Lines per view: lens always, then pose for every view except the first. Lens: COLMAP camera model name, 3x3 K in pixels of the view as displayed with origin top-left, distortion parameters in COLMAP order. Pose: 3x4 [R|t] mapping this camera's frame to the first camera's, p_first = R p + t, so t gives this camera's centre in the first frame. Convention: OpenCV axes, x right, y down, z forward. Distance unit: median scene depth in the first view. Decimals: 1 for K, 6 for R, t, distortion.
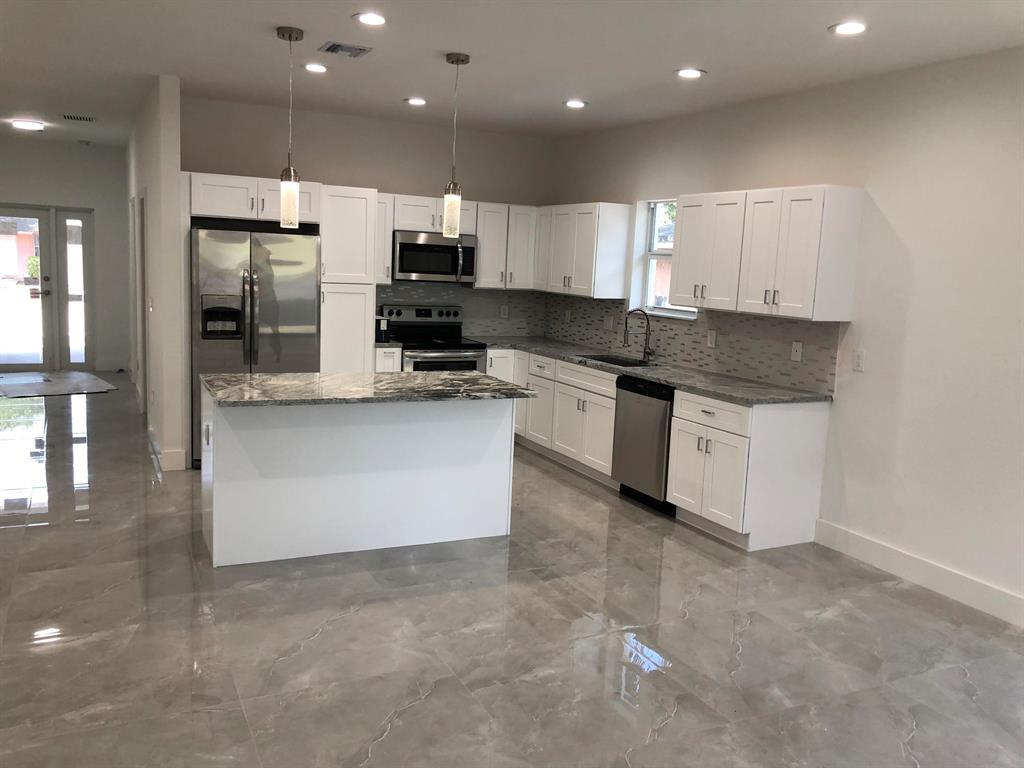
lens RADIAL K [[852.3, 0, 512.0], [0, 852.3, 384.0], [0, 0, 1]] dist [0.052546, -0.053283]
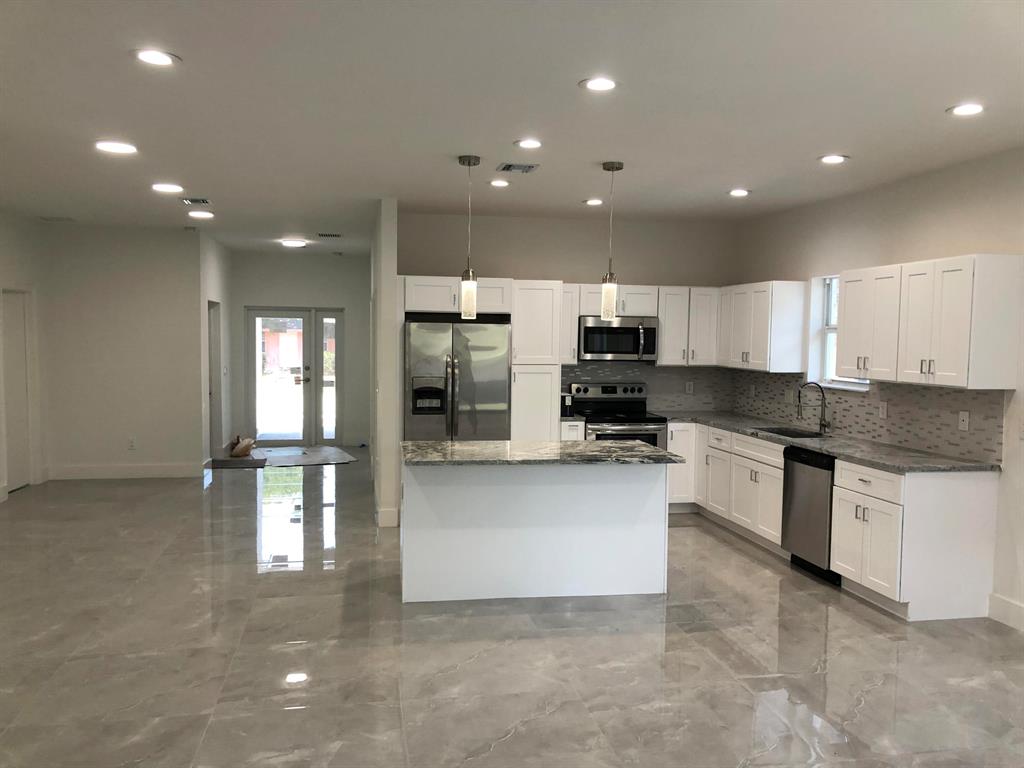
lens RADIAL K [[847.9, 0, 511.2], [0, 847.9, 401.0], [0, 0, 1]] dist [0.034173, -0.007108]
pose [[0.962292, -0.012941, -0.271712, 0.085403], [-0.007593, 0.997201, -0.074384, 0.014415], [0.271914, 0.073642, 0.959500, -0.079310]]
